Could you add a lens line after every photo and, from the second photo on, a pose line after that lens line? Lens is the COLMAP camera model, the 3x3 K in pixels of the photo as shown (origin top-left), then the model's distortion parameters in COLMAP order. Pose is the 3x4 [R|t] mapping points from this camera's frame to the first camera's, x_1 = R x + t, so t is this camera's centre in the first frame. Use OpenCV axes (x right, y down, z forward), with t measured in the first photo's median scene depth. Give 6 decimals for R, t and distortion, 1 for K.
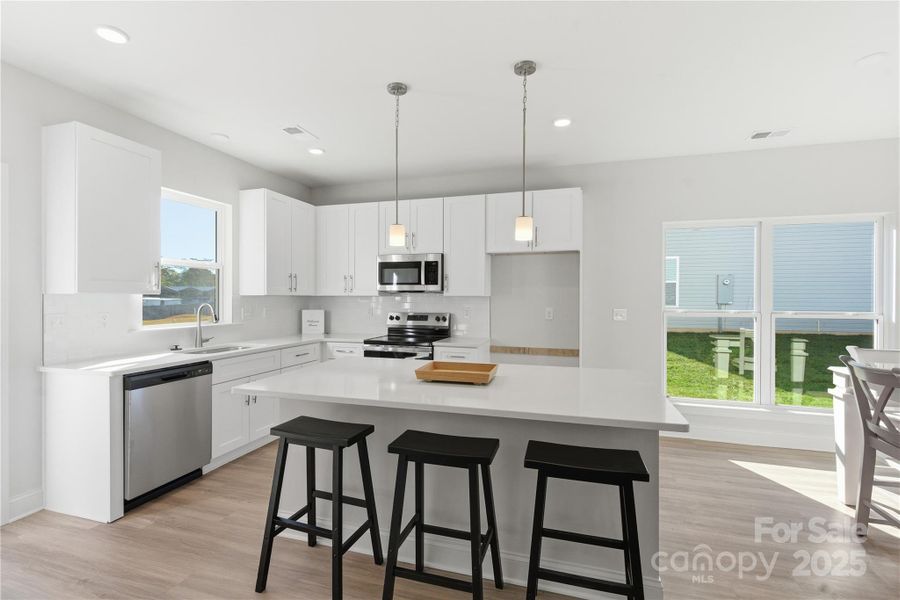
lens RADIAL K [[411.5, 0, 451.1], [0, 411.5, 297.2], [0, 0, 1]] dist [0.003685, -0.000199]
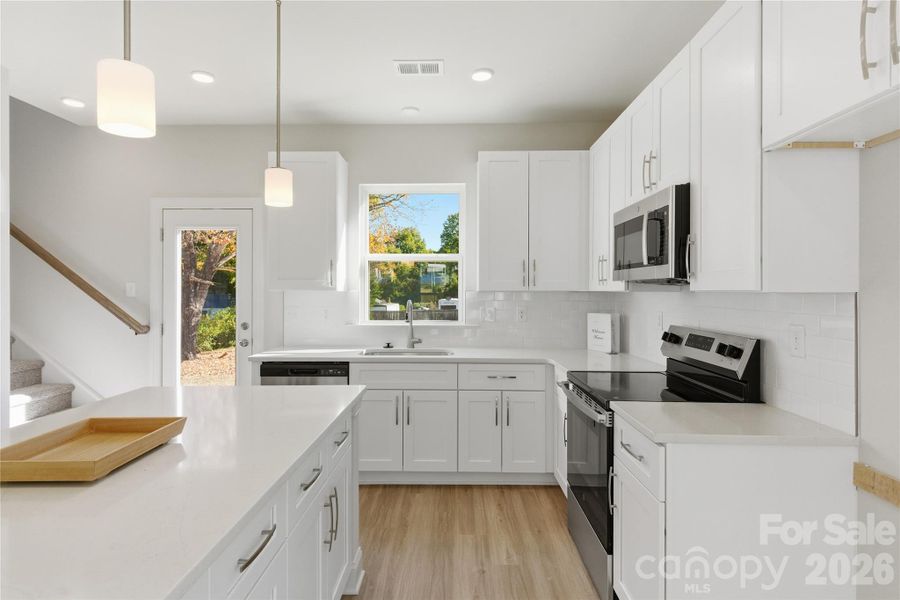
lens RADIAL K [[479.5, 0, 447.8], [0, 479.5, 288.5], [0, 0, 1]] dist [0.002177, -0.000419]
pose [[0.266518, -0.007529, -0.963800, 0.367391], [-0.000964, 0.999967, -0.008078, -0.002621], [0.963829, 0.003082, 0.266502, 0.666643]]
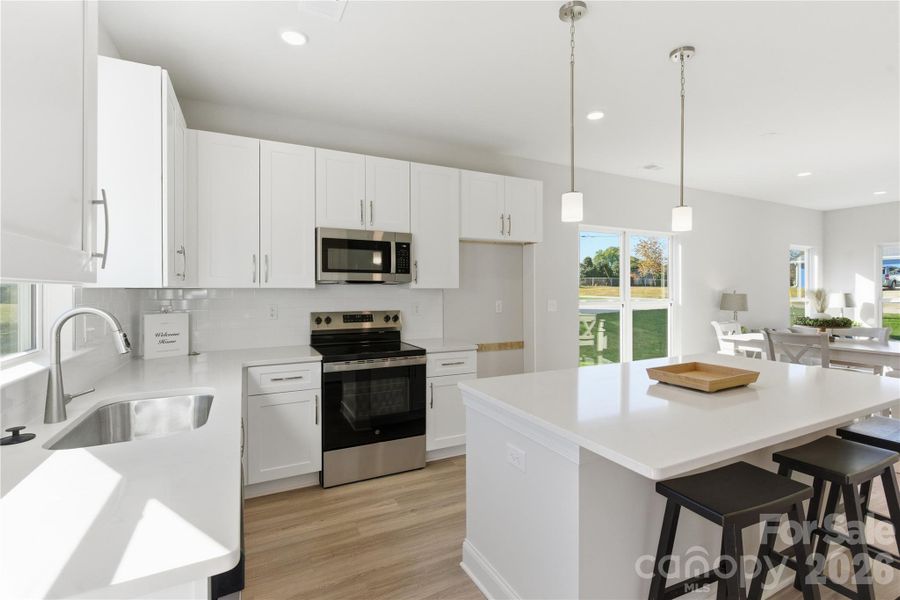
lens RADIAL K [[414.7, 0, 453.2], [0, 414.7, 289.5], [0, 0, 1]] dist [0.010157, -0.000227]
pose [[0.722659, -0.003358, 0.691196, -0.513361], [0.002892, 0.999994, 0.001834, -0.002375], [-0.691198, 0.000674, 0.722665, 0.382947]]
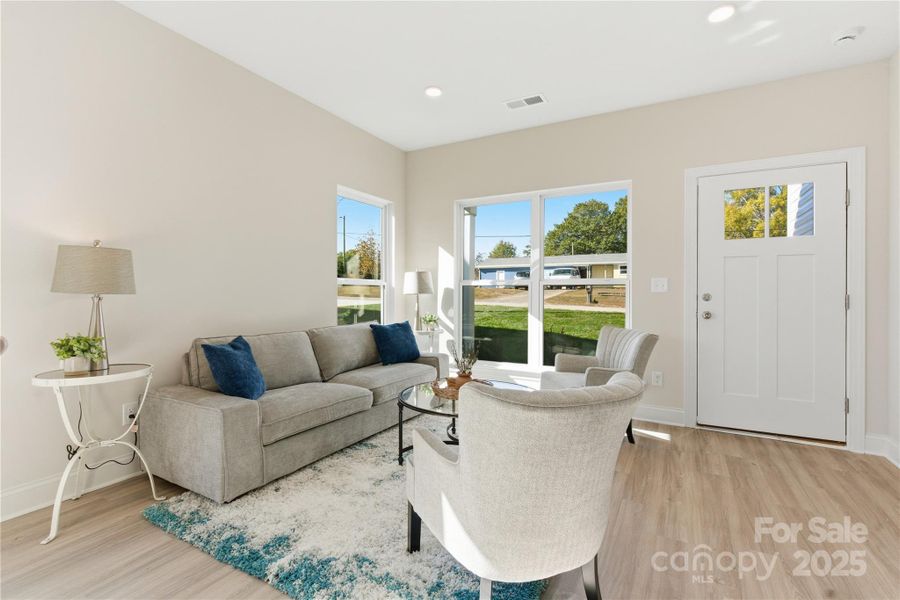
lens RADIAL K [[411.5, 0, 451.1], [0, 411.5, 297.2], [0, 0, 1]] dist [0.003685, -0.000199]
pose [[0.212535, -0.015385, 0.977032, 0.667433], [-0.002160, 0.999866, 0.016215, 0.065349], [-0.977151, -0.005556, 0.212473, 0.207275]]
